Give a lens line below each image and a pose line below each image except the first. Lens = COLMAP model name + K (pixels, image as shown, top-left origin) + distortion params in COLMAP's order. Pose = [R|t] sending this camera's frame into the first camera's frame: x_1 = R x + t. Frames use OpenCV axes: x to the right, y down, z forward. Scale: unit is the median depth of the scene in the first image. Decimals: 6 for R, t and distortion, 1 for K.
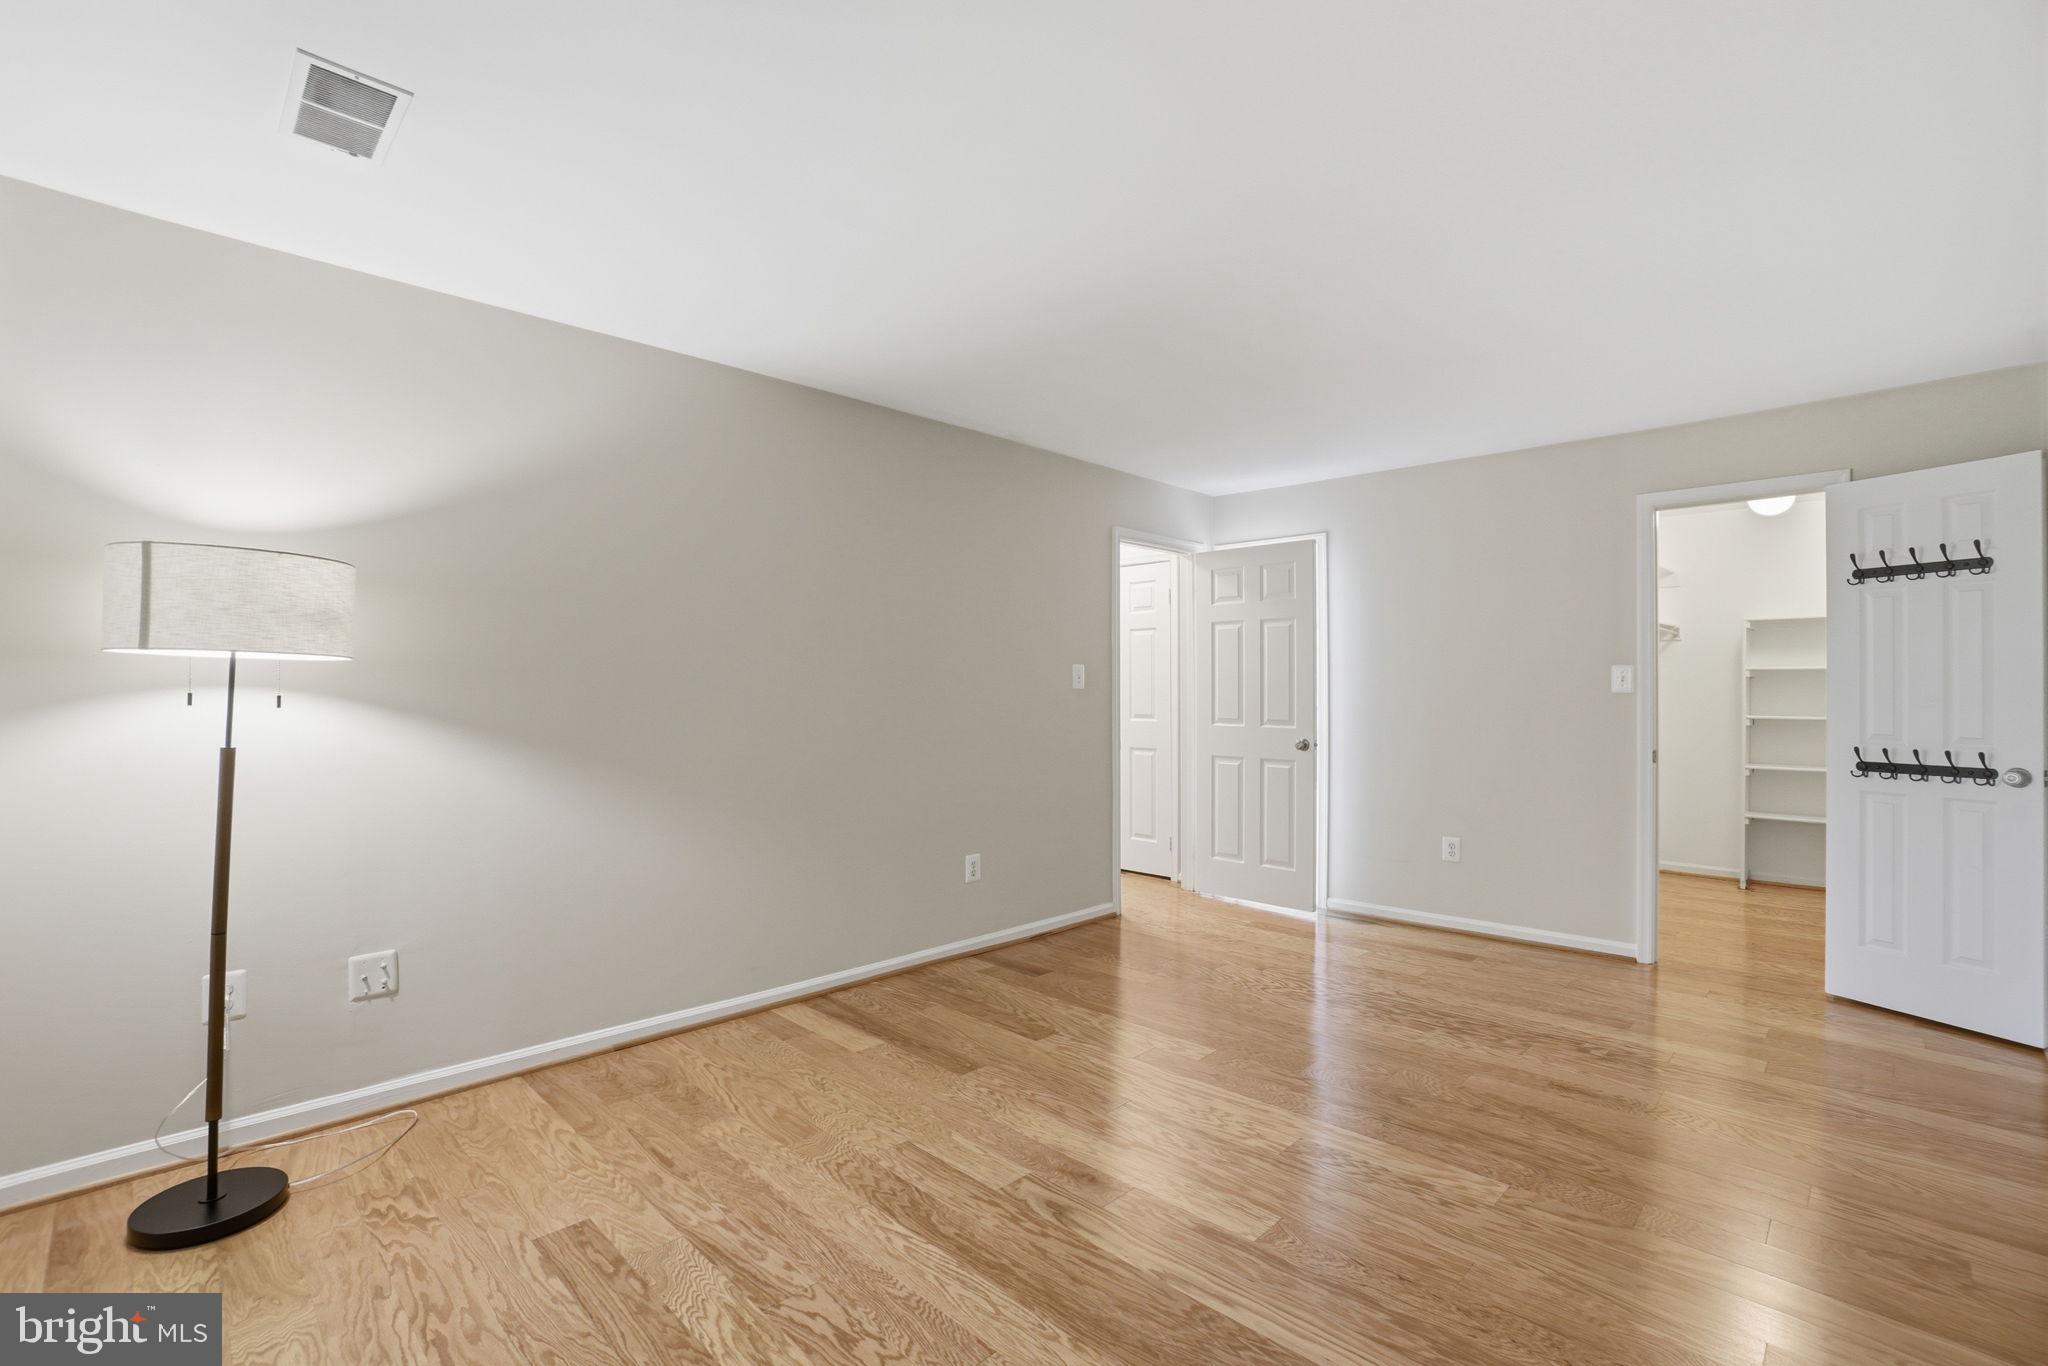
lens RADIAL K [[934.8, 0, 1016.0], [0, 934.8, 683.4], [0, 0, 1]] dist [-0.031186, 0.003896]
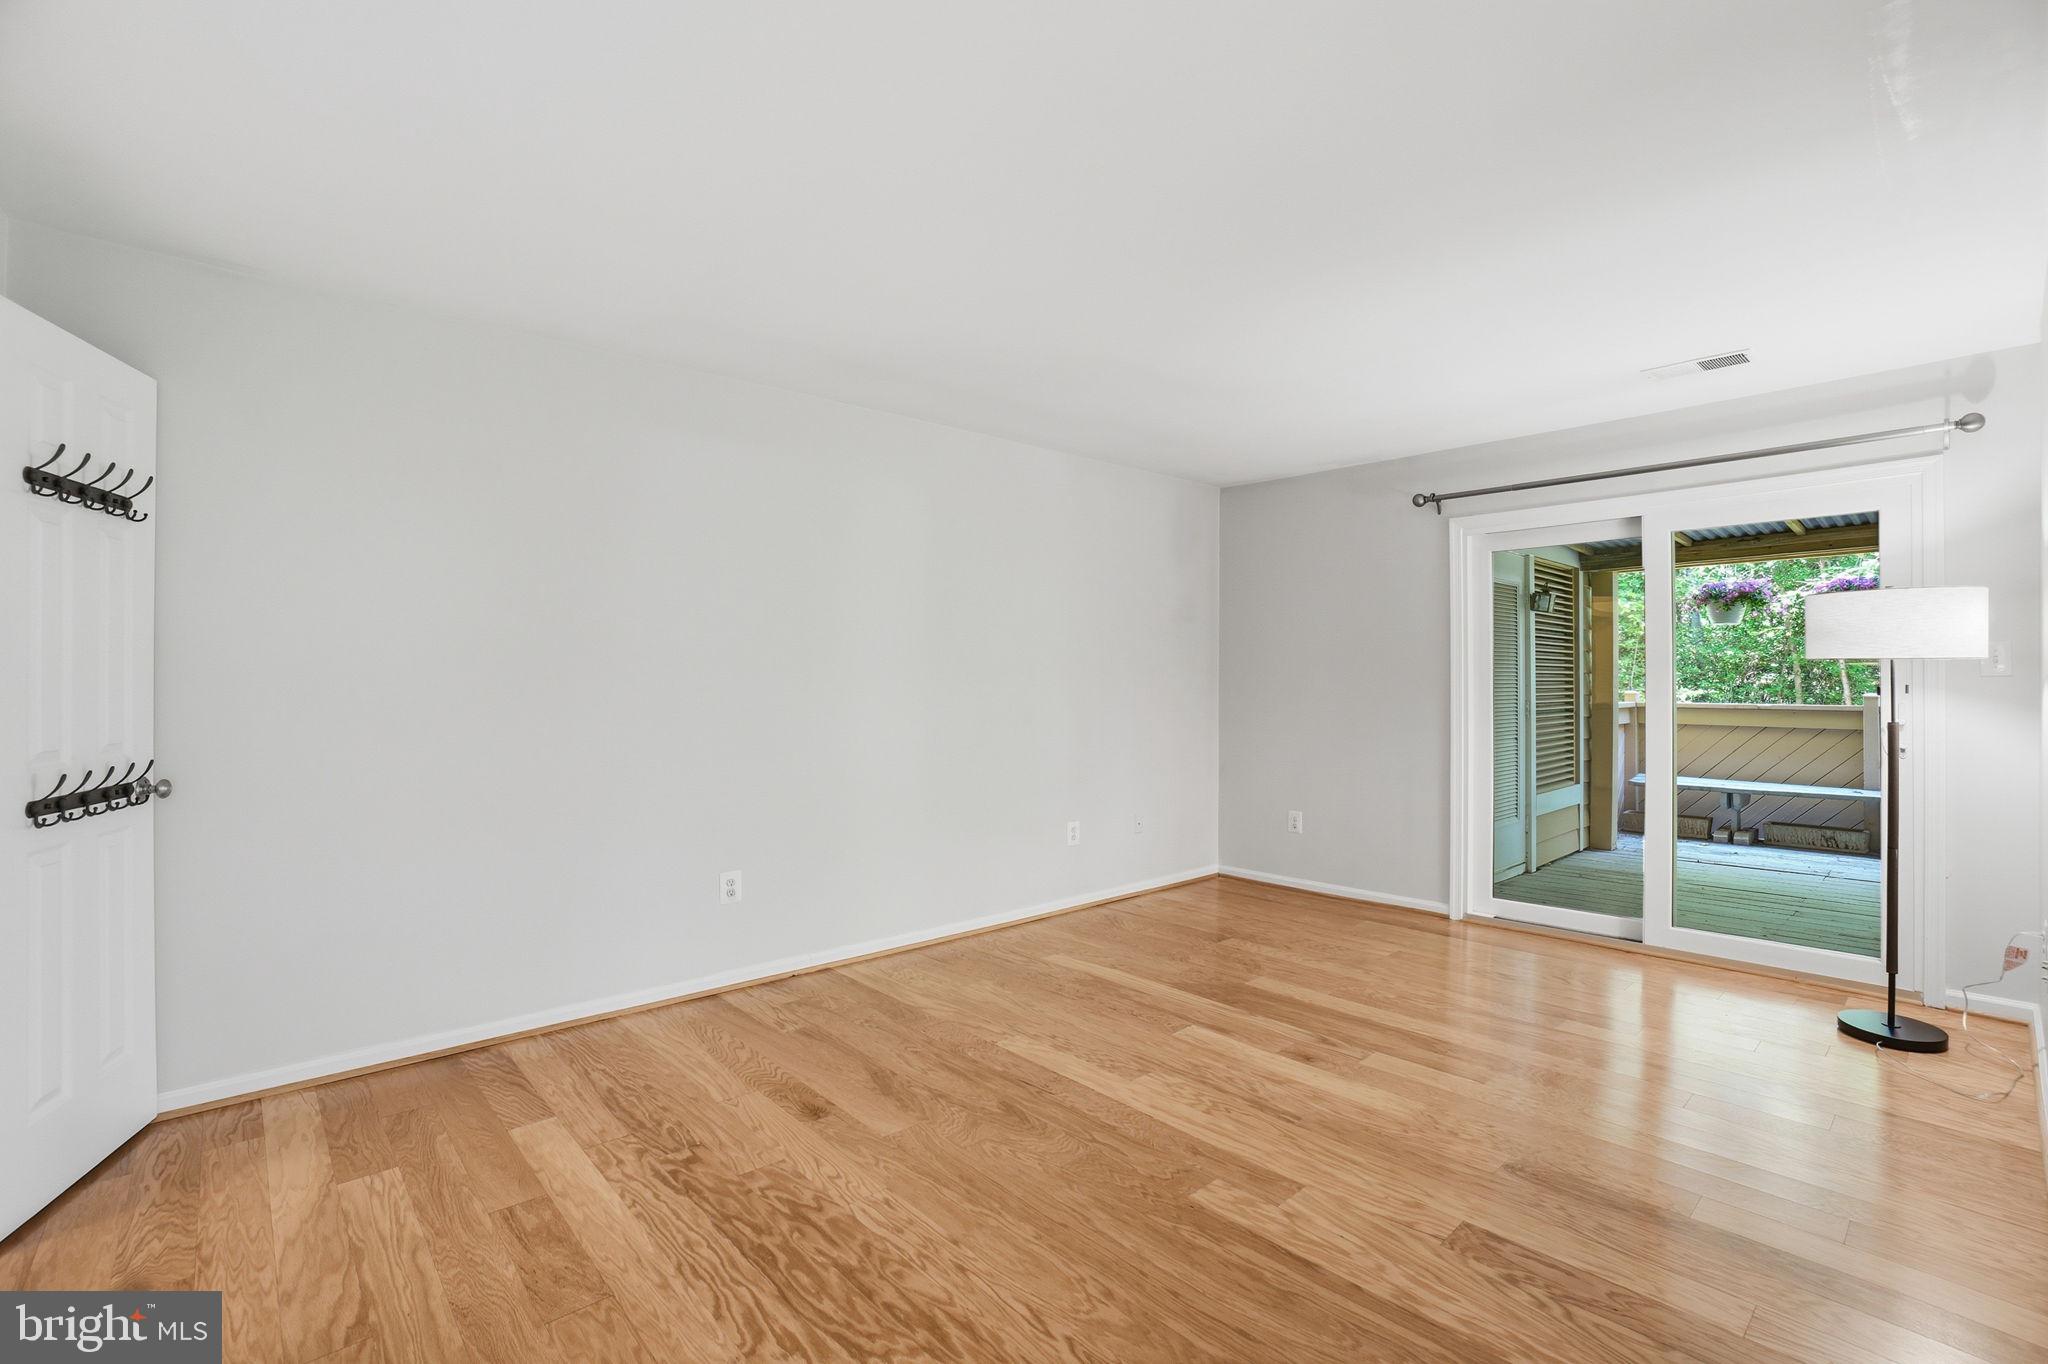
lens RADIAL K [[934.8, 0, 1028.9], [0, 934.8, 675.9], [0, 0, 1]] dist [-0.031186, 0.003896]
pose [[-0.998803, -0.006154, 0.048535, 0.296601], [-0.006335, 0.999974, -0.003584, 0.006763], [-0.048512, -0.003888, -0.998815, 1.661772]]
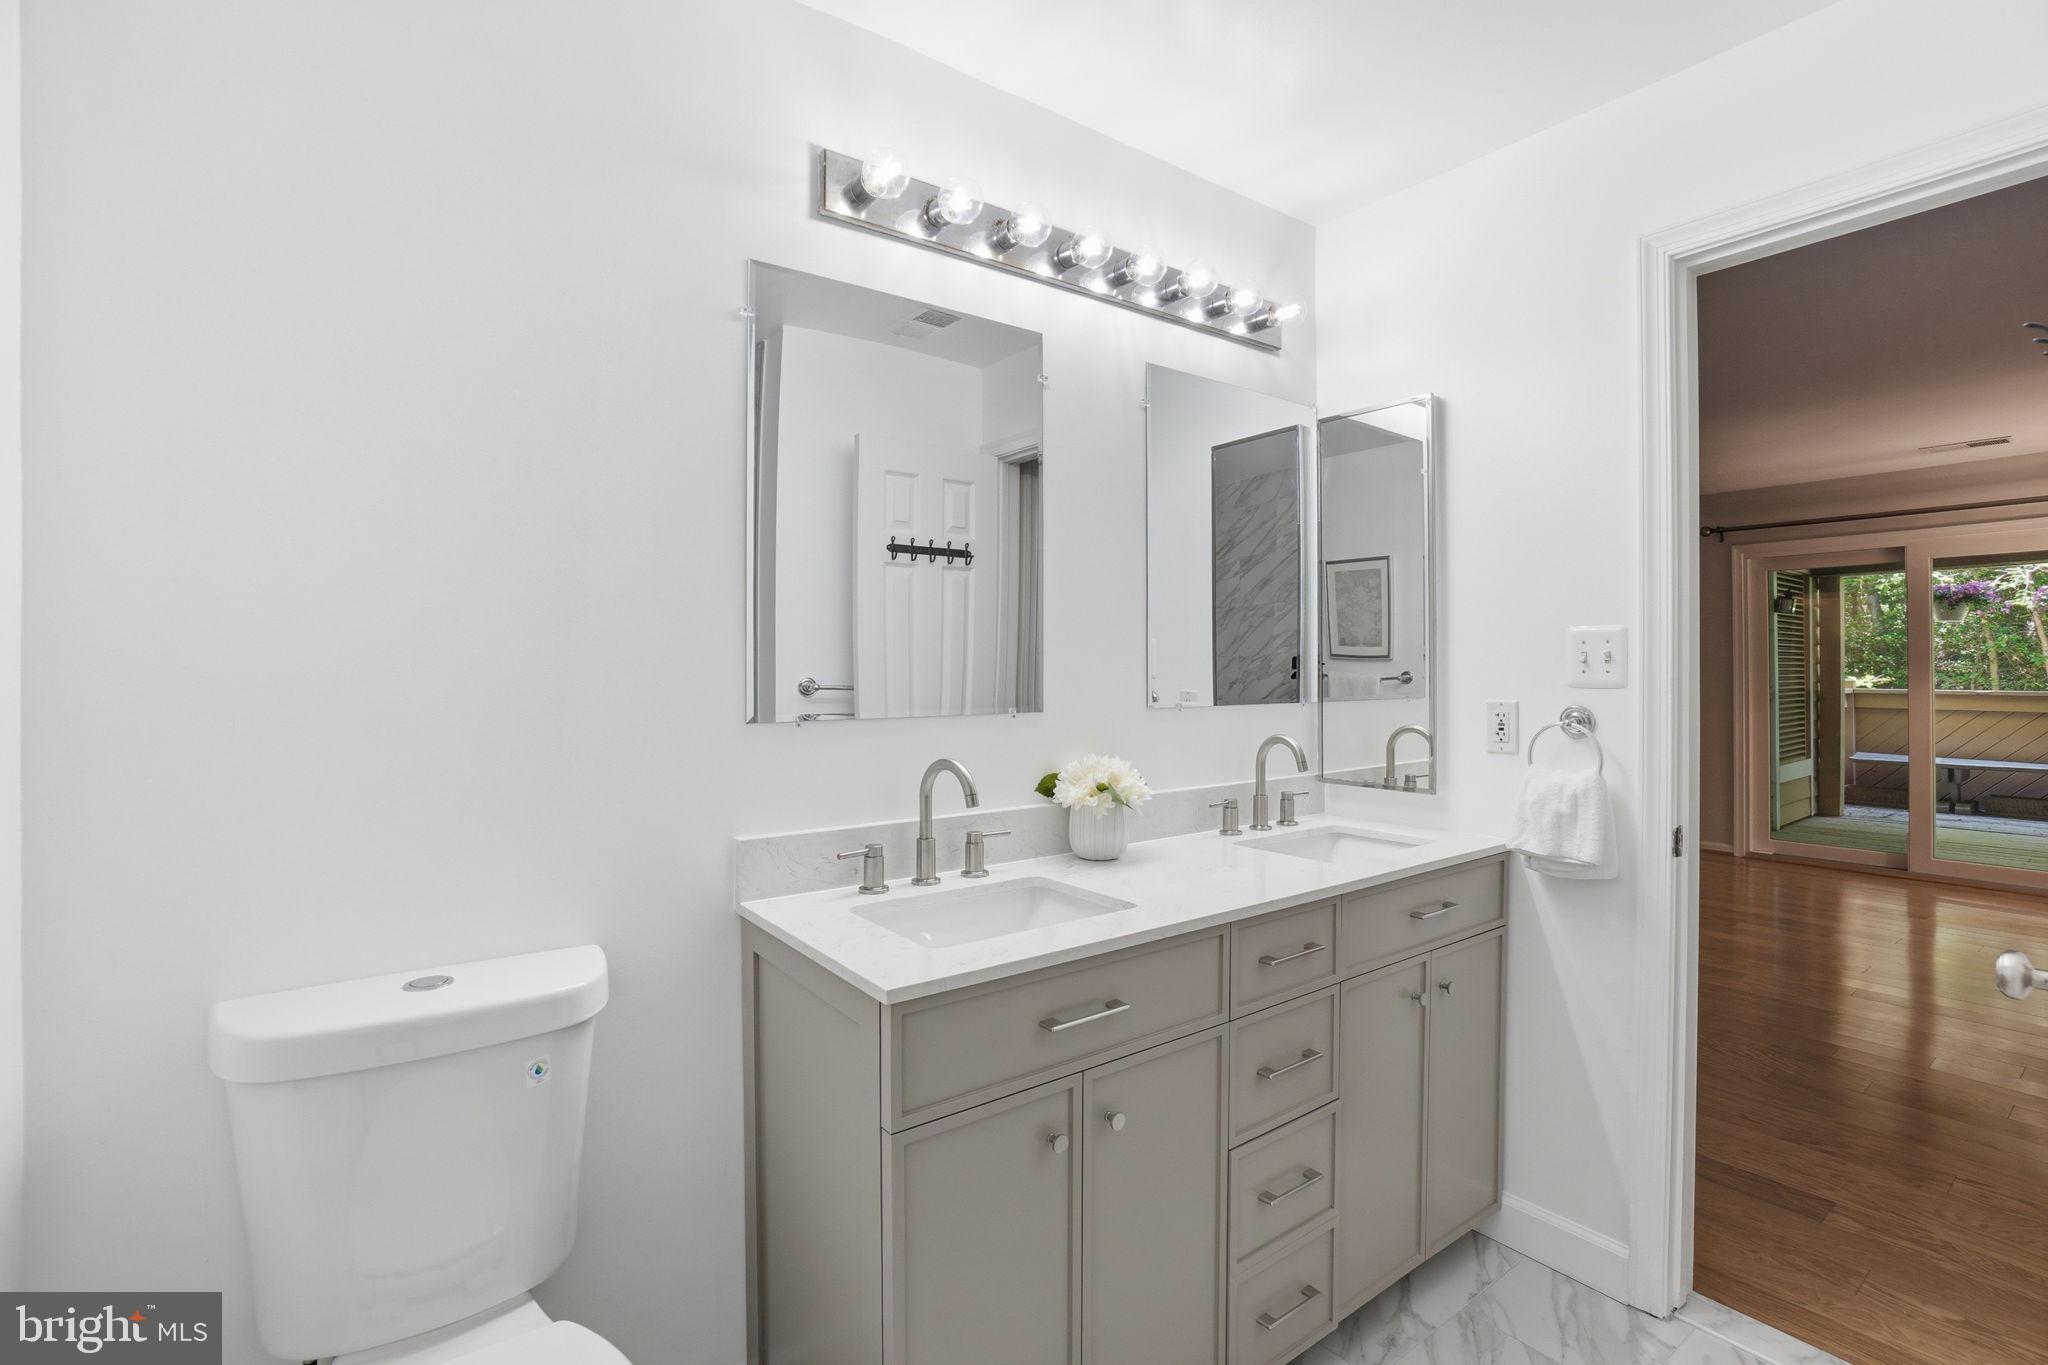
lens RADIAL K [[934.8, 0, 985.6], [0, 934.8, 660.6], [0, 0, 1]] dist [-0.031186, 0.003896]
pose [[-0.984344, -0.006509, 0.176138, 0.862131], [-0.007109, 0.999971, -0.002779, -0.001013], [-0.176114, -0.003988, -0.984362, 2.258858]]
